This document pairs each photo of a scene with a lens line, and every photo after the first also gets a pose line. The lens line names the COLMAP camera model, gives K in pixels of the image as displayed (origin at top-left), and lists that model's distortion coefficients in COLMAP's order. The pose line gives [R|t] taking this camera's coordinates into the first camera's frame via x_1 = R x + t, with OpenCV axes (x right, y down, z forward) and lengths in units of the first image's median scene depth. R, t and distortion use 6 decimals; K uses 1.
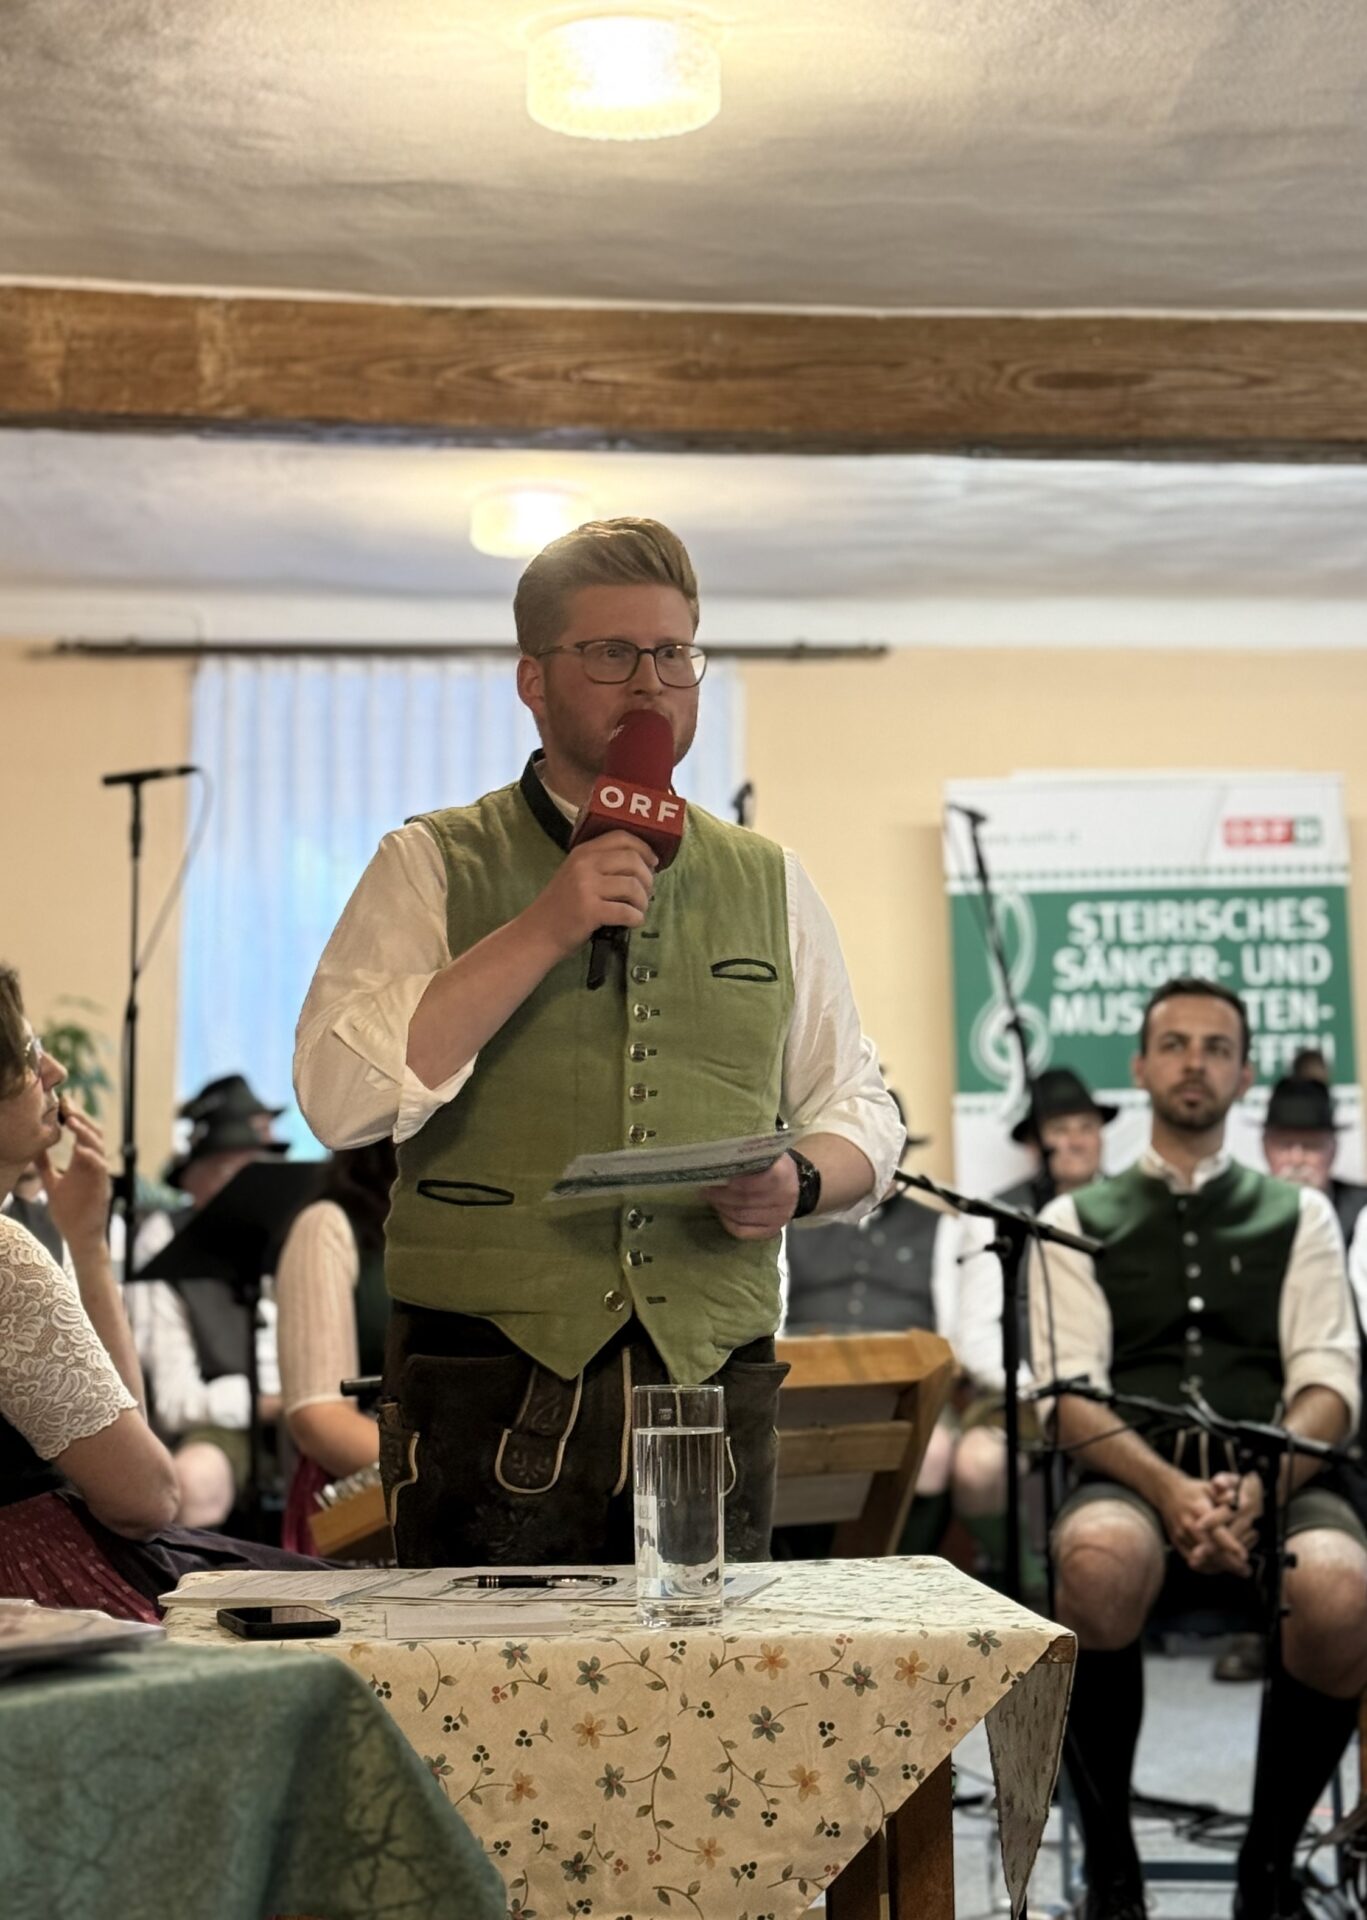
lens RADIAL K [[3762.0, 0, 660.2], [0, 3762.0, 831.1], [0, 0, 1]] dist [0.167489, -0.229239]
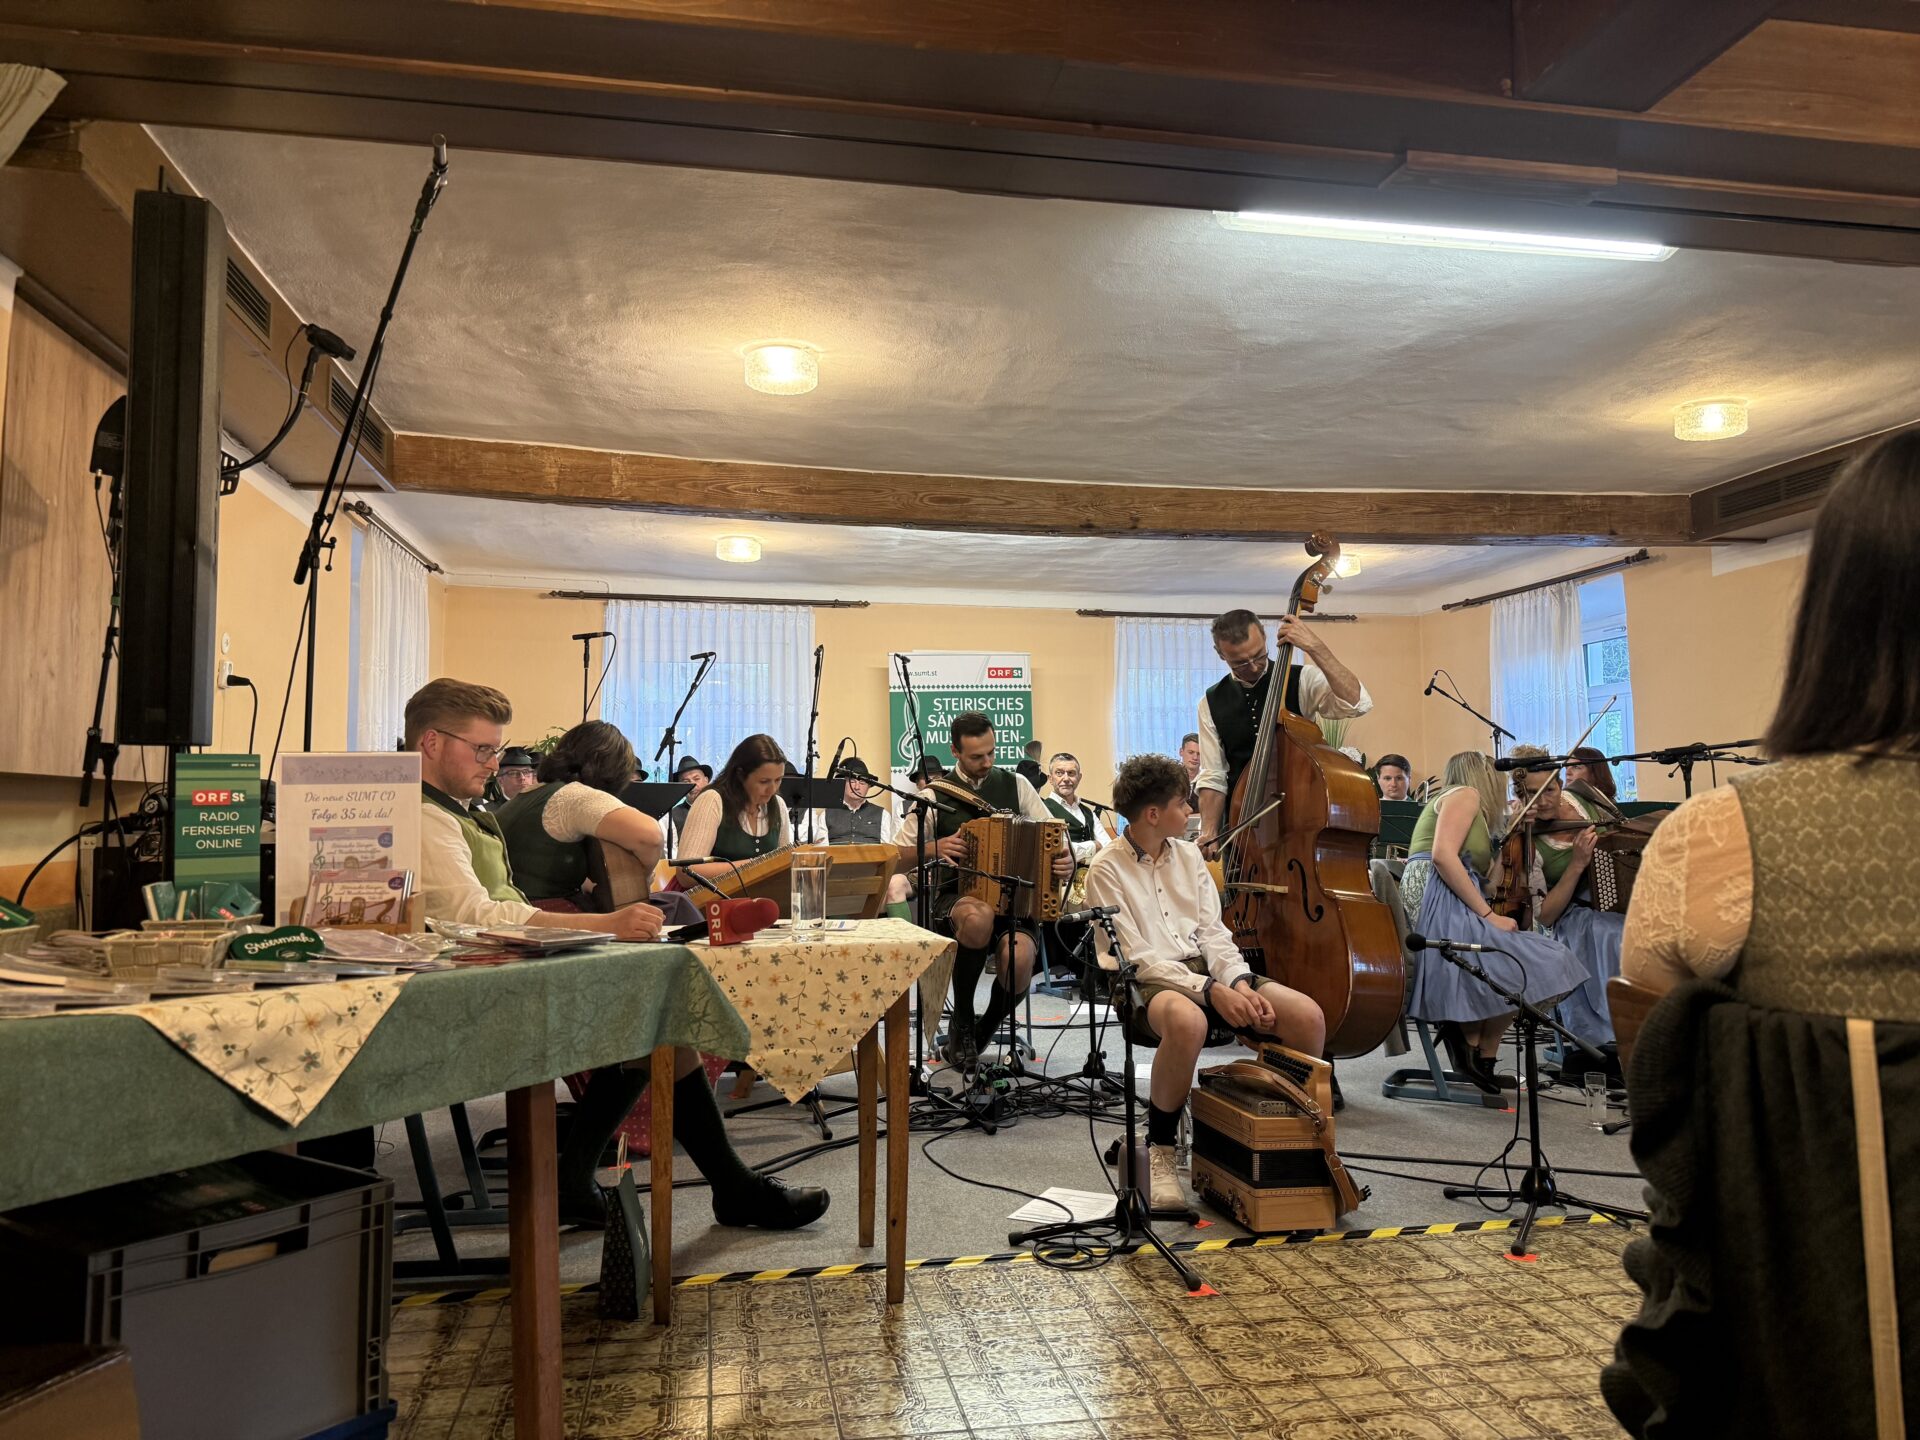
lens RADIAL K [[1347.0, 0, 960.0], [0, 1347.0, 720.0], [0, 0, 1]] dist [0.182715, -0.326860]
pose [[0.990502, 0.013560, 0.136825, -0.011021], [-0.017393, 0.999488, 0.026855, 0.014192], [-0.136390, -0.028980, 0.990231, 0.026273]]
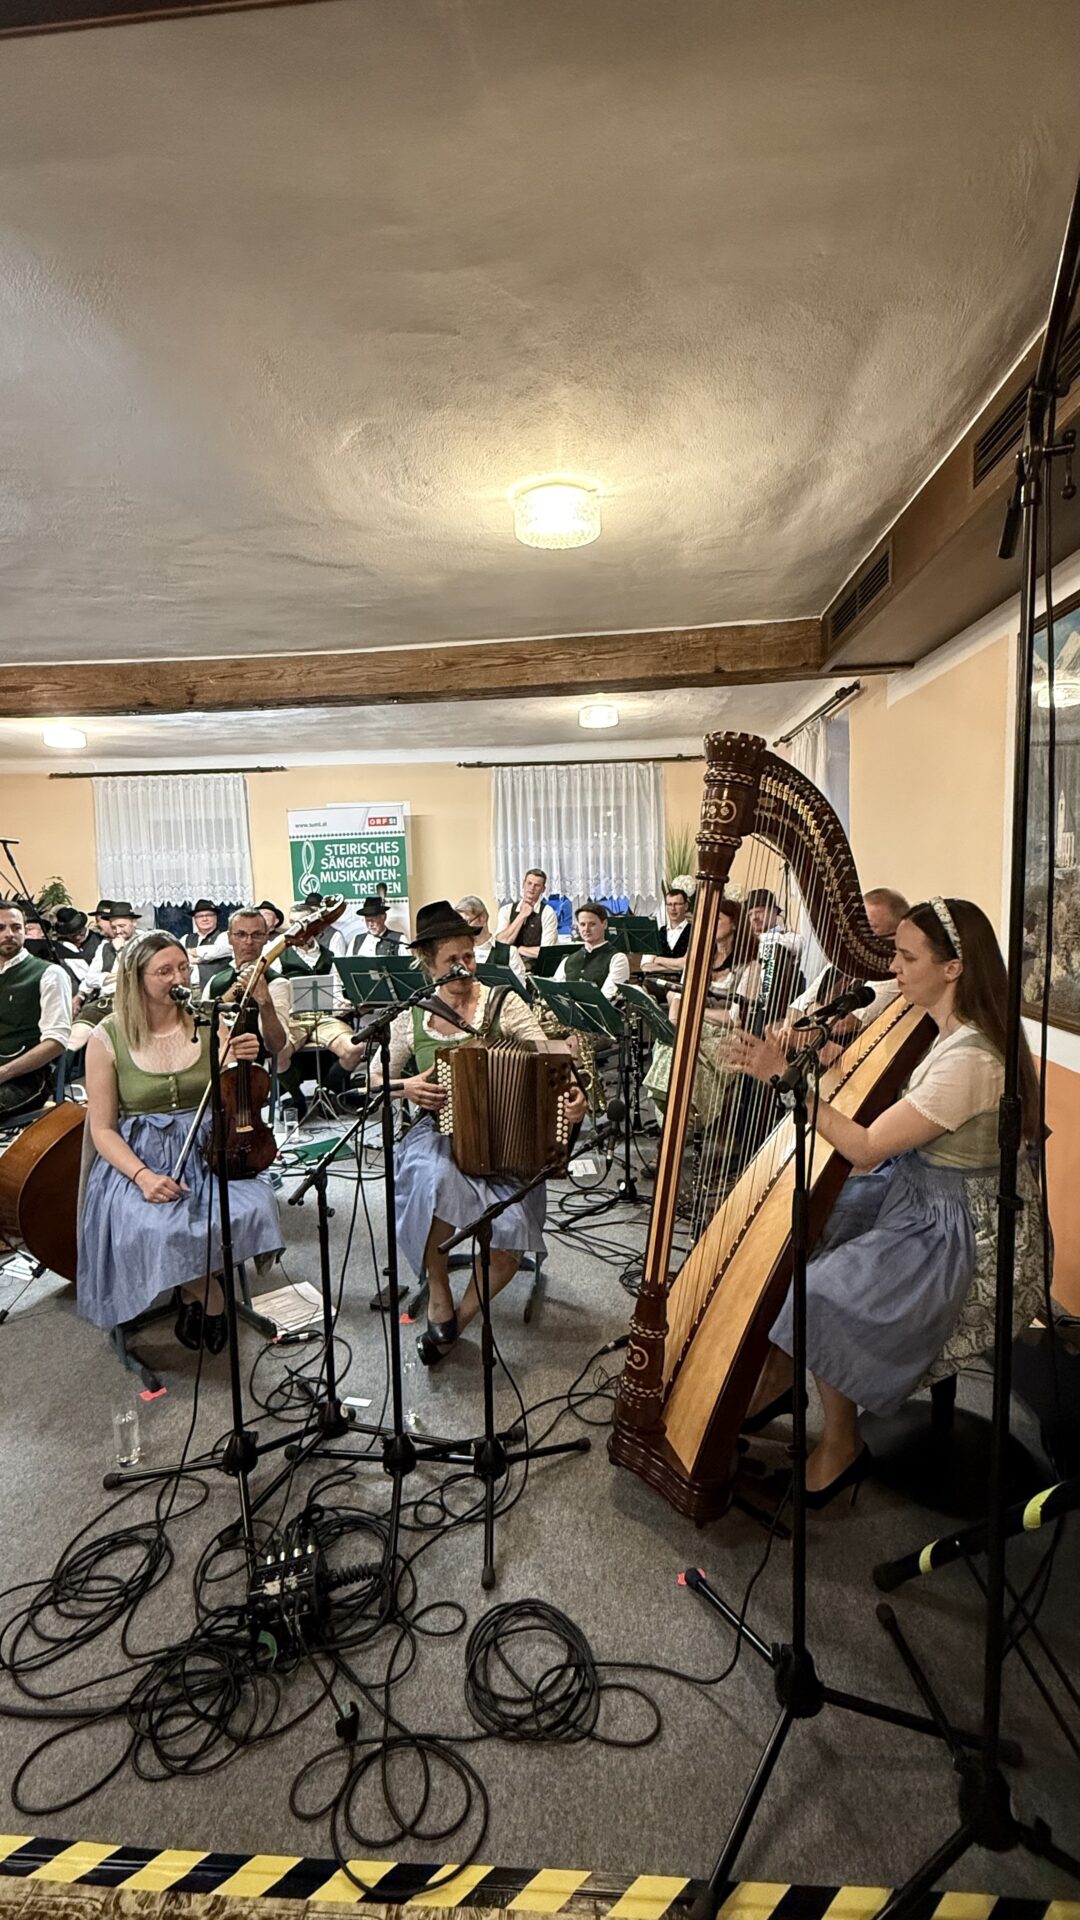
lens RADIAL K [[858.8, 0, 540.0], [0, 858.8, 960.0], [0, 0, 1]] dist [0.000892, 0.000334]
pose [[0.989656, 0.001519, -0.143453, 0.649780], [0.026241, 0.981157, 0.191421, -0.033708], [0.141041, -0.193205, 0.970968, 0.405937]]
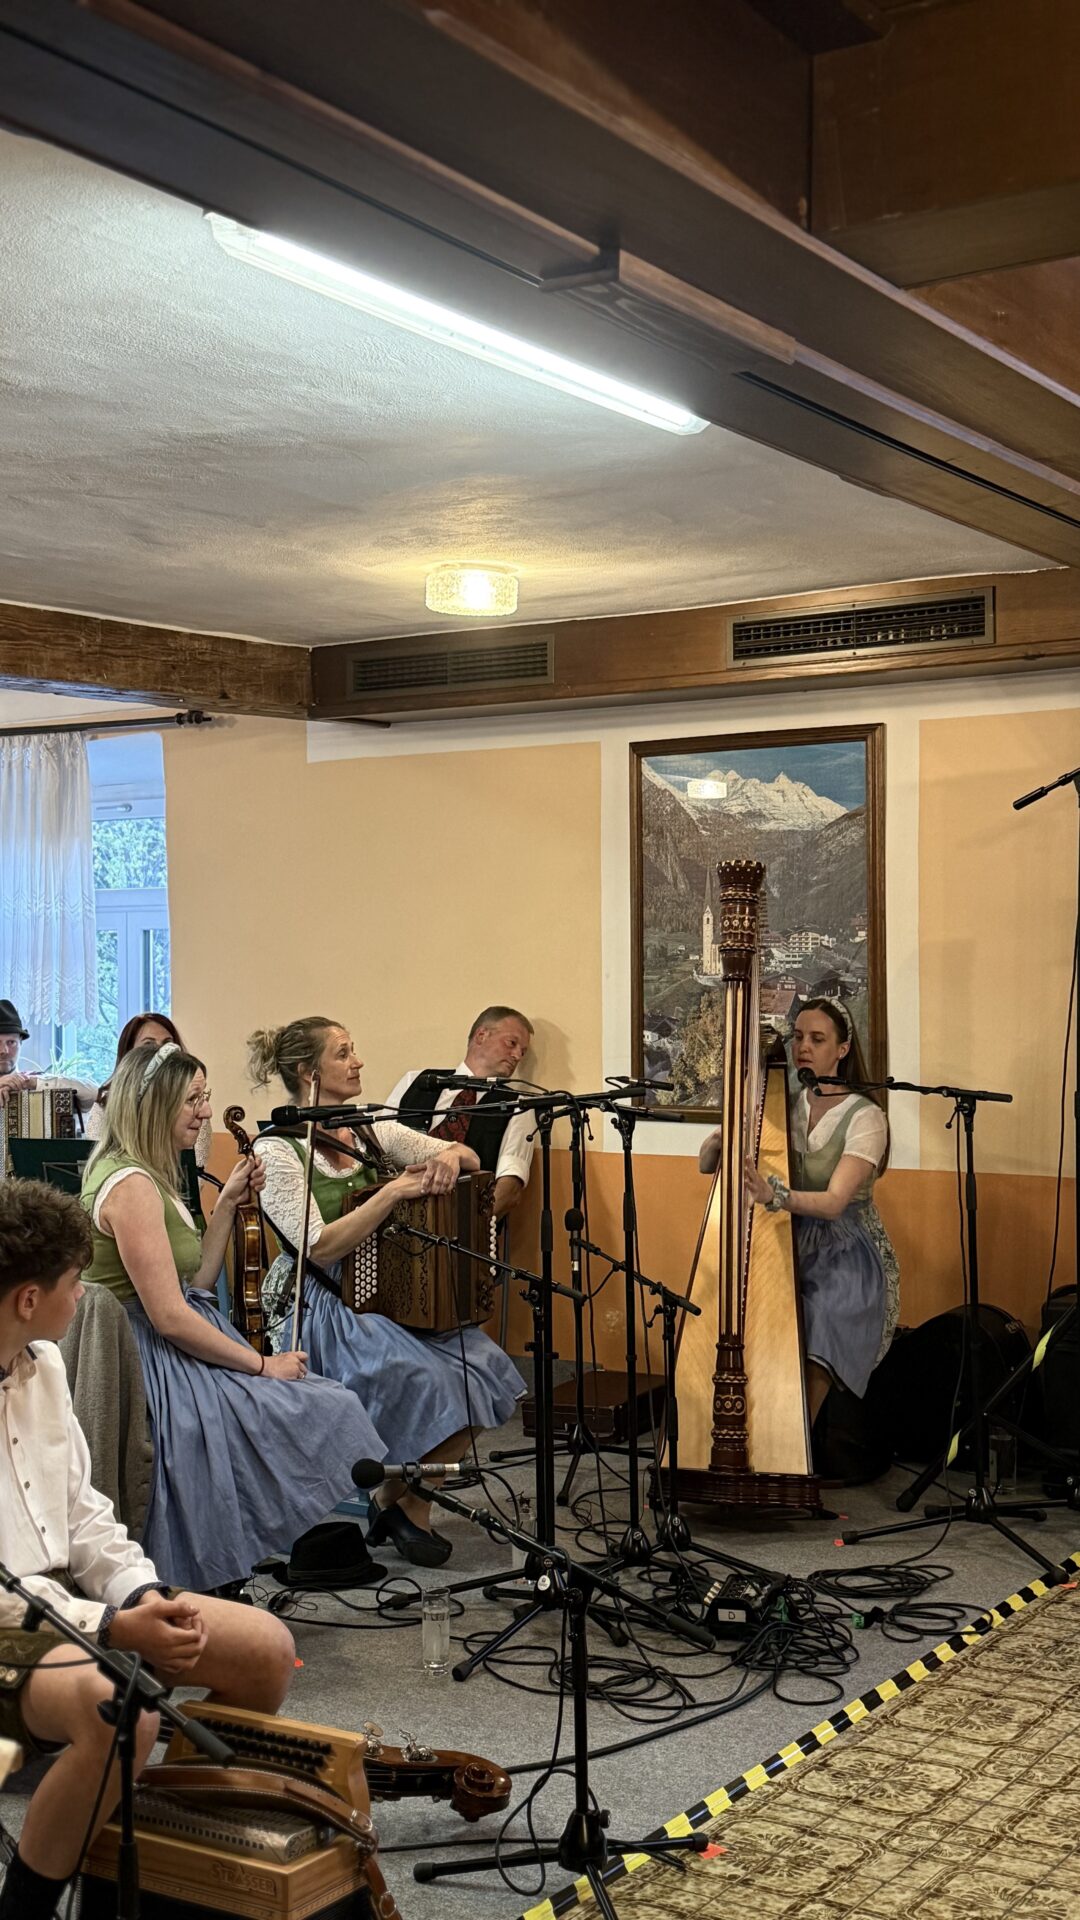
lens RADIAL K [[2217.9, 0, 540.0], [0, 2217.9, 960.0], [0, 0, 1]] dist [0.098417, -0.016515]
pose [[0.594148, 0.011367, 0.804276, -0.197117], [-0.084556, 0.995243, 0.048398, -0.050065], [-0.799899, -0.096762, 0.592282, 0.217085]]
